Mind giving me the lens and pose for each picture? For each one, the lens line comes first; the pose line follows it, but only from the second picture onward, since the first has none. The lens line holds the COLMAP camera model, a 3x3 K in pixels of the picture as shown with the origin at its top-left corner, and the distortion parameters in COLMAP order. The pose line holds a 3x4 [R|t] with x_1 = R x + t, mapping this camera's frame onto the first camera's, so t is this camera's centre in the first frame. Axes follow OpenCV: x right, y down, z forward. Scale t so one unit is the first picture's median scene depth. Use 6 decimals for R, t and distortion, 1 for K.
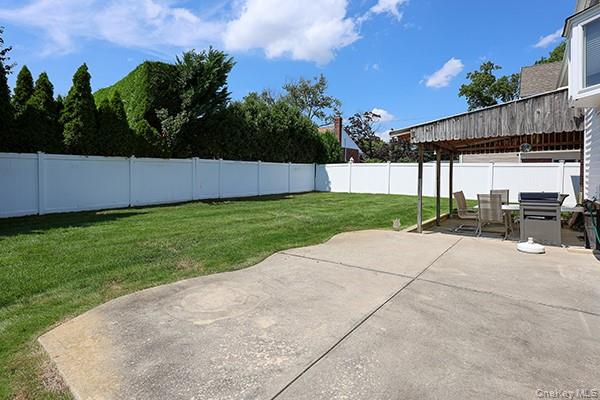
lens RADIAL K [[299.4, 0, 306.8], [0, 299.4, 183.2], [0, 0, 1]] dist [-0.001037, -0.001325]
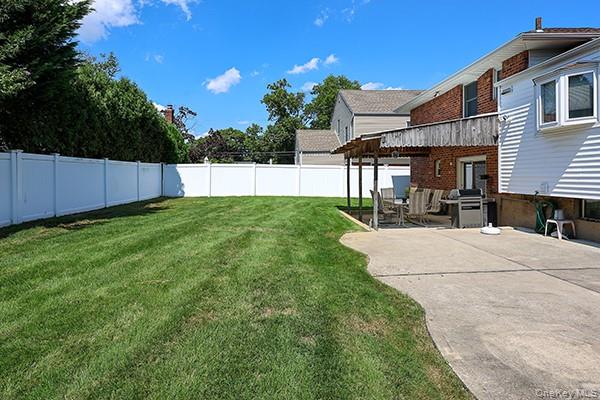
lens RADIAL K [[299.4, 0, 295.7], [0, 299.4, 180.9], [0, 0, 1]] dist [-0.001037, -0.001325]
pose [[0.772720, -0.019874, 0.634436, -0.266126], [0.024896, 0.999690, 0.000994, -0.010808], [-0.634259, 0.015027, 0.772975, 0.176954]]
